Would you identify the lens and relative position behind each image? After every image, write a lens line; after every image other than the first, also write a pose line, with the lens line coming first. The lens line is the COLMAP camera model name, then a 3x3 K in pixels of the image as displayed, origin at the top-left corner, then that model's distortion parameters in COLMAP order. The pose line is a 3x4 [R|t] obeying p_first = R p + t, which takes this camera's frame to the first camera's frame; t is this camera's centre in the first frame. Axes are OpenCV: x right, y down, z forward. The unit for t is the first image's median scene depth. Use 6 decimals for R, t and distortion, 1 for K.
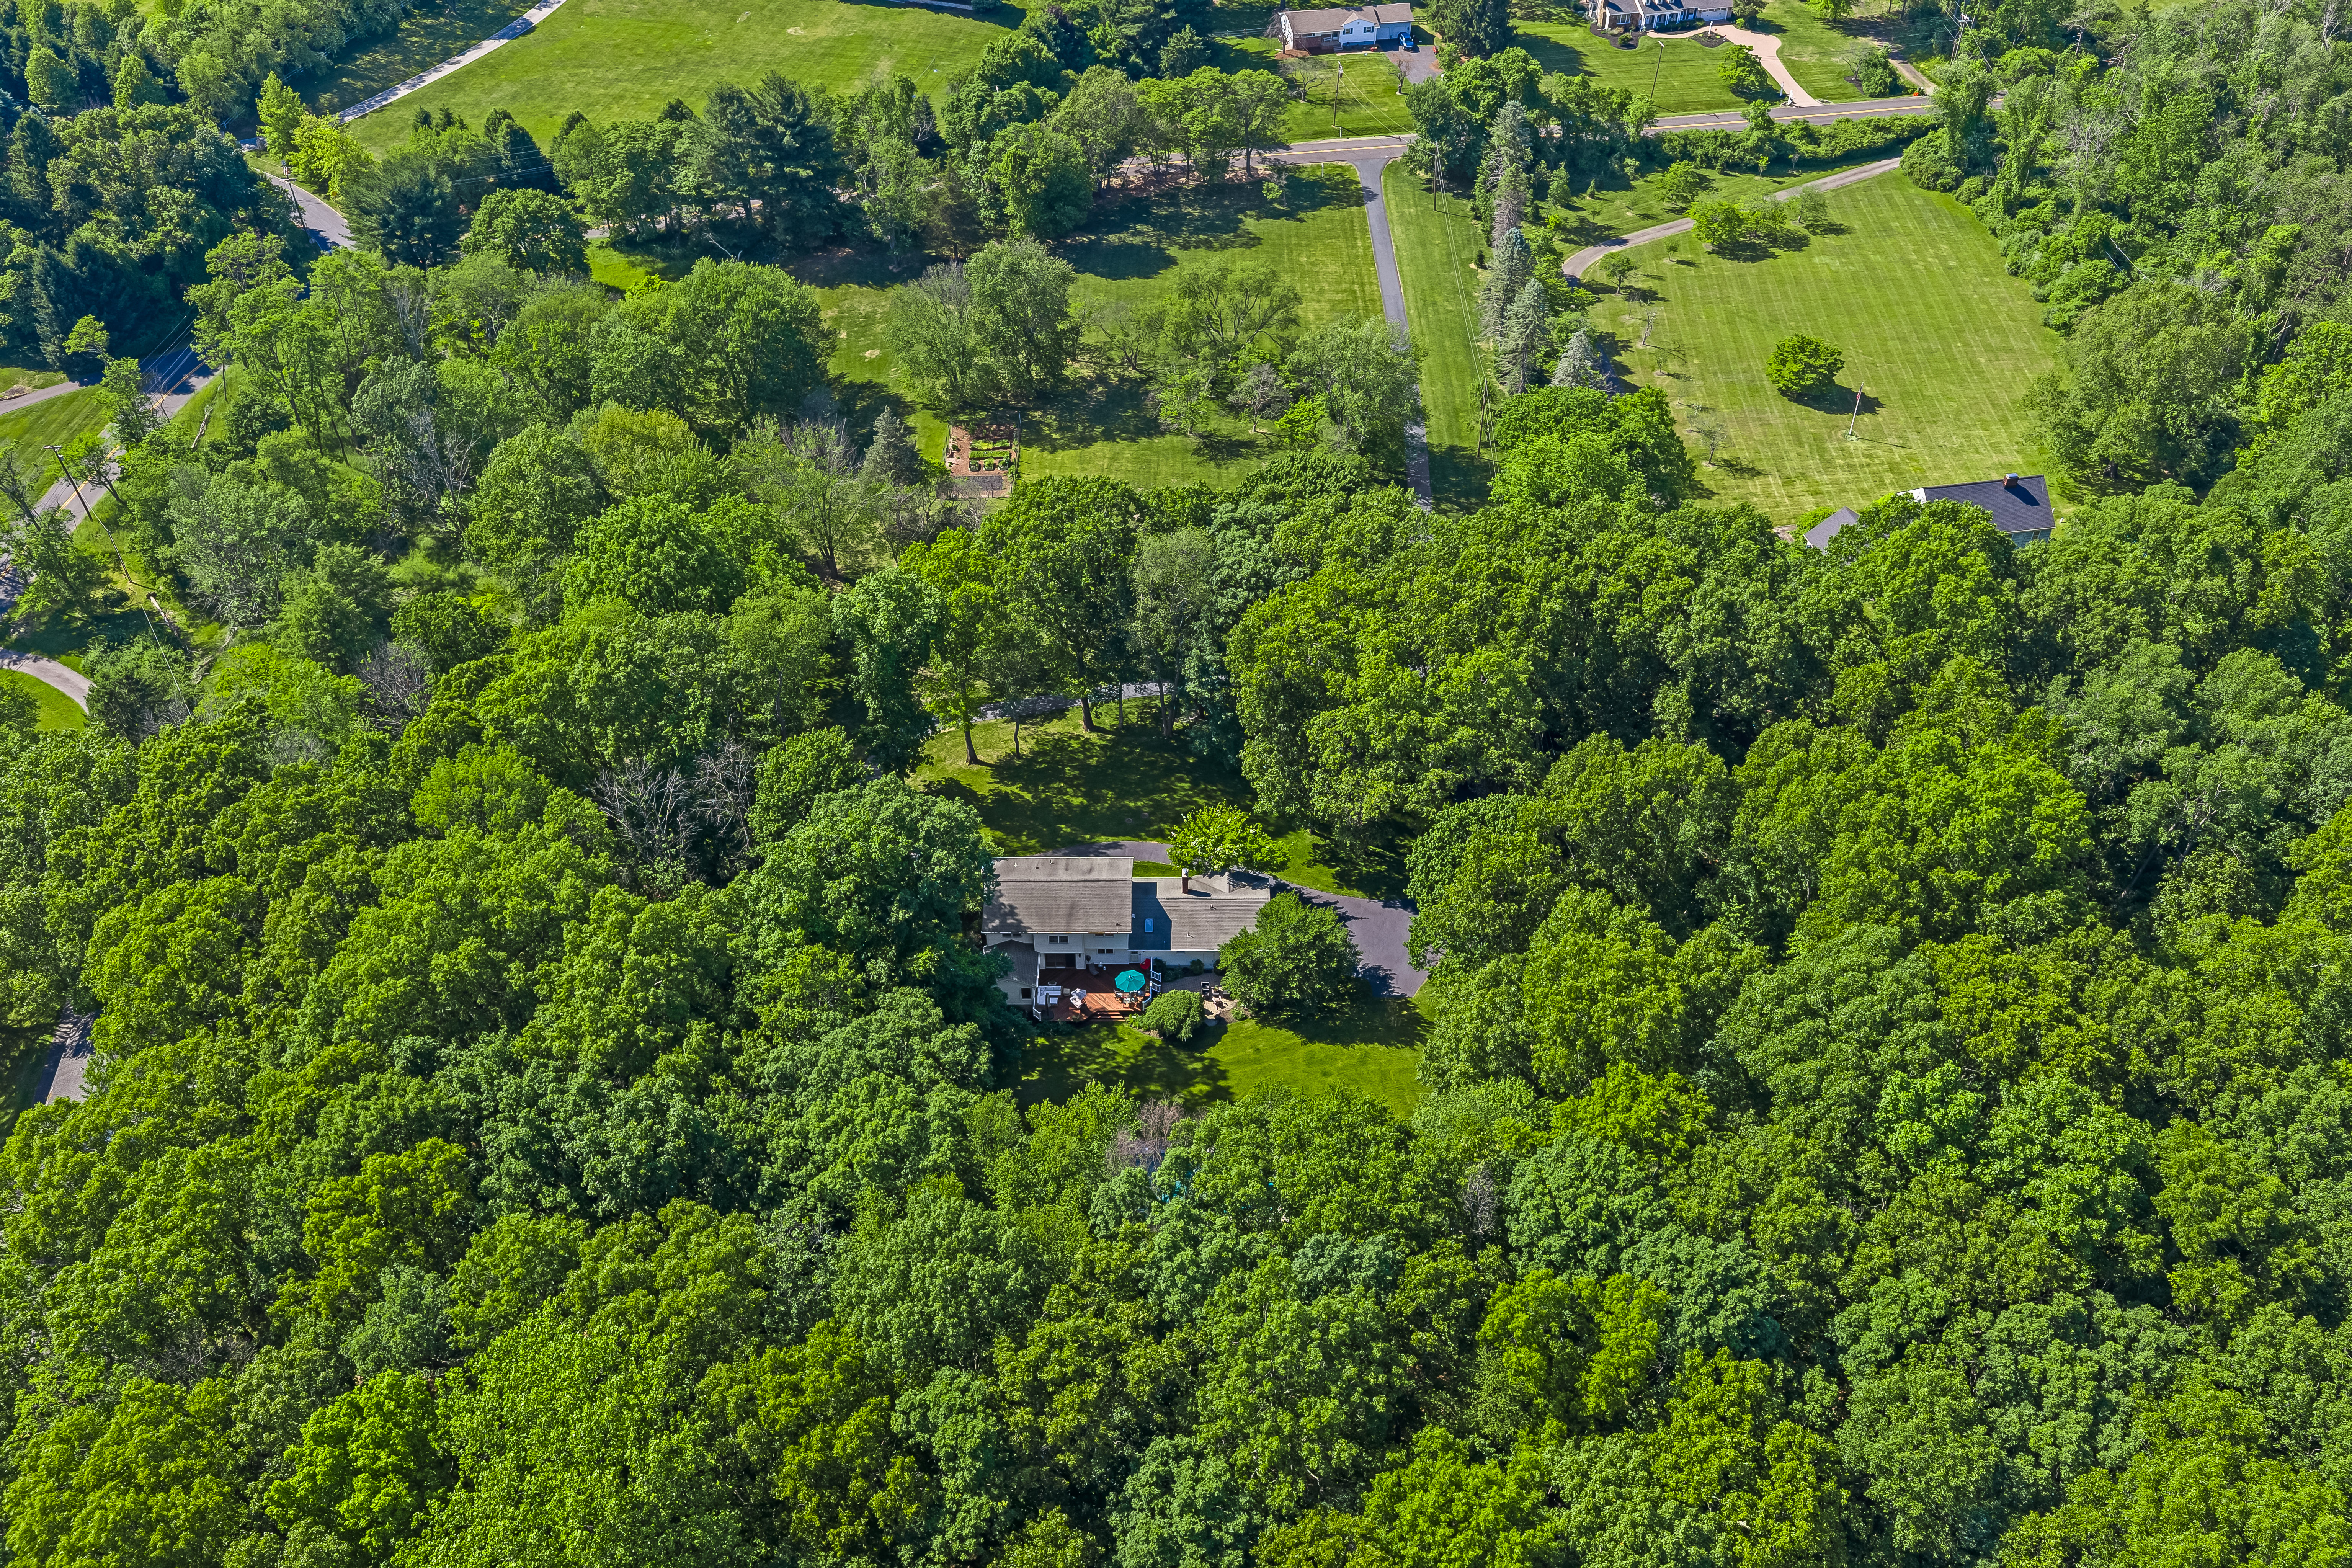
lens RADIAL K [[1951.1, 0, 1183.1], [0, 1951.1, 777.2], [0, 0, 1]] dist [0.005609, -0.018494]
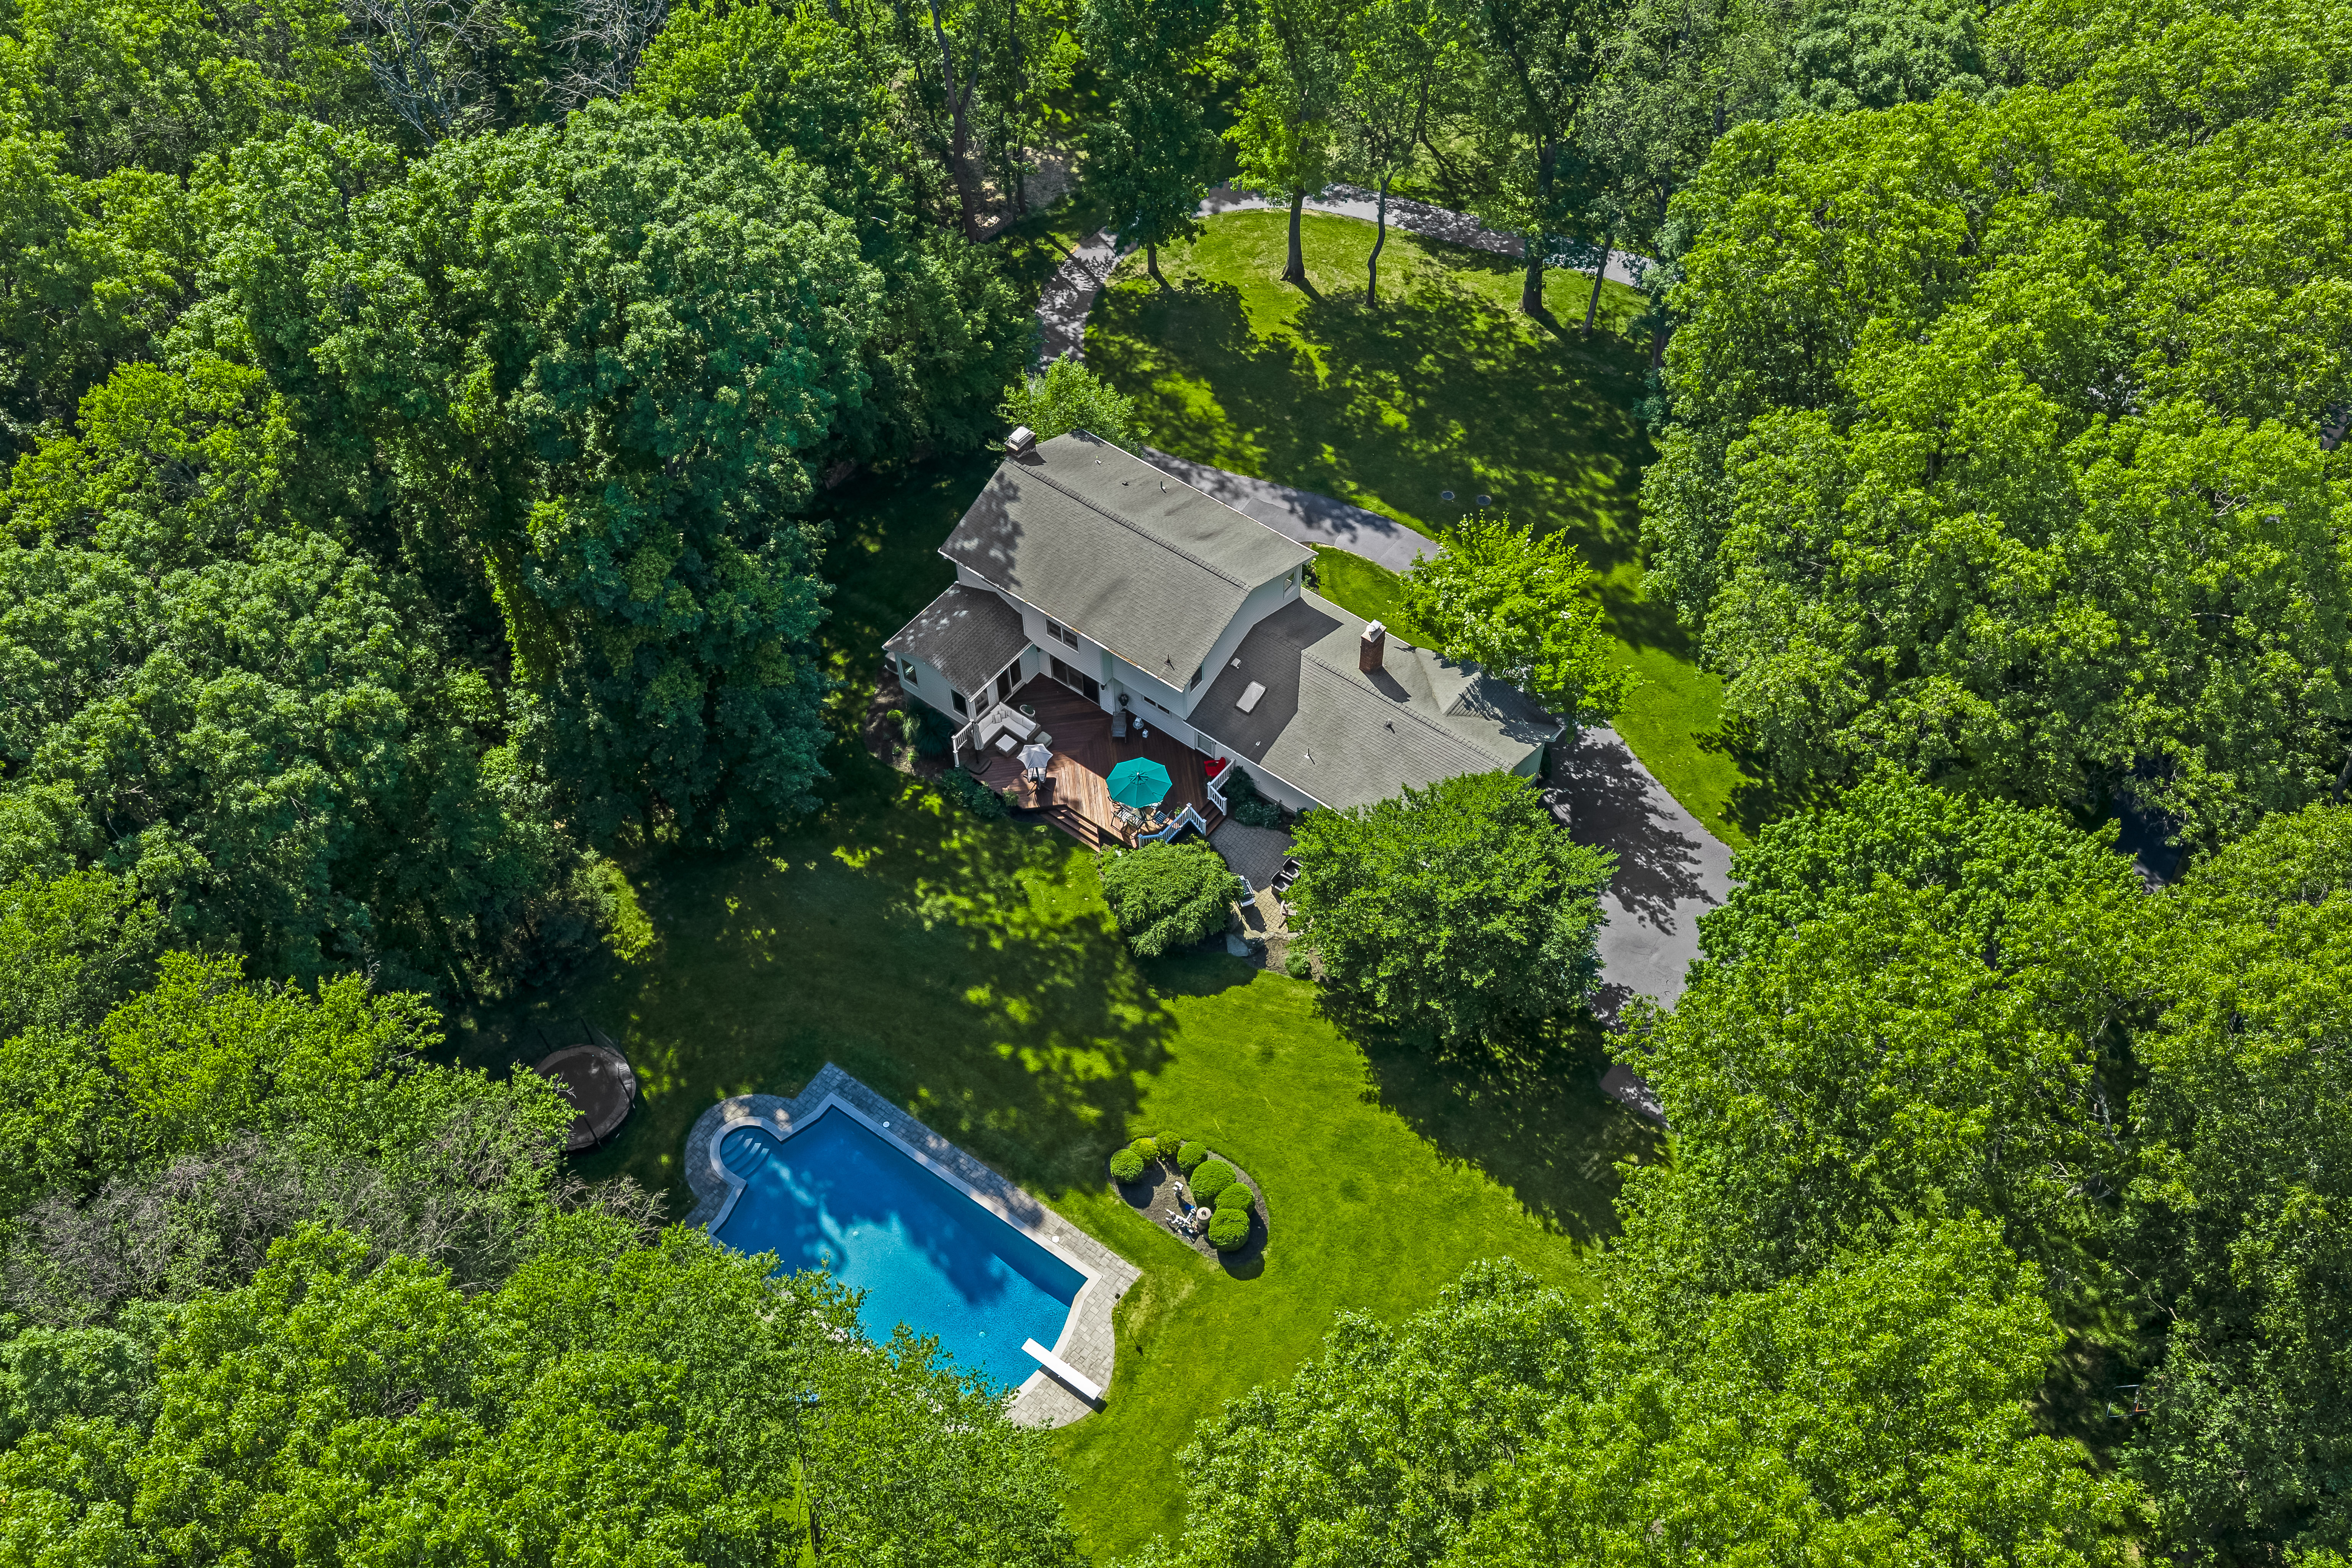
lens RADIAL K [[1951.1, 0, 1162.2], [0, 1951.1, 772.6], [0, 0, 1]] dist [0.005609, -0.018494]
pose [[0.791358, 0.473455, -0.386771, 0.104411], [-0.383014, 0.877056, 0.289954, -0.023474], [0.476501, -0.081319, 0.875405, 0.393799]]
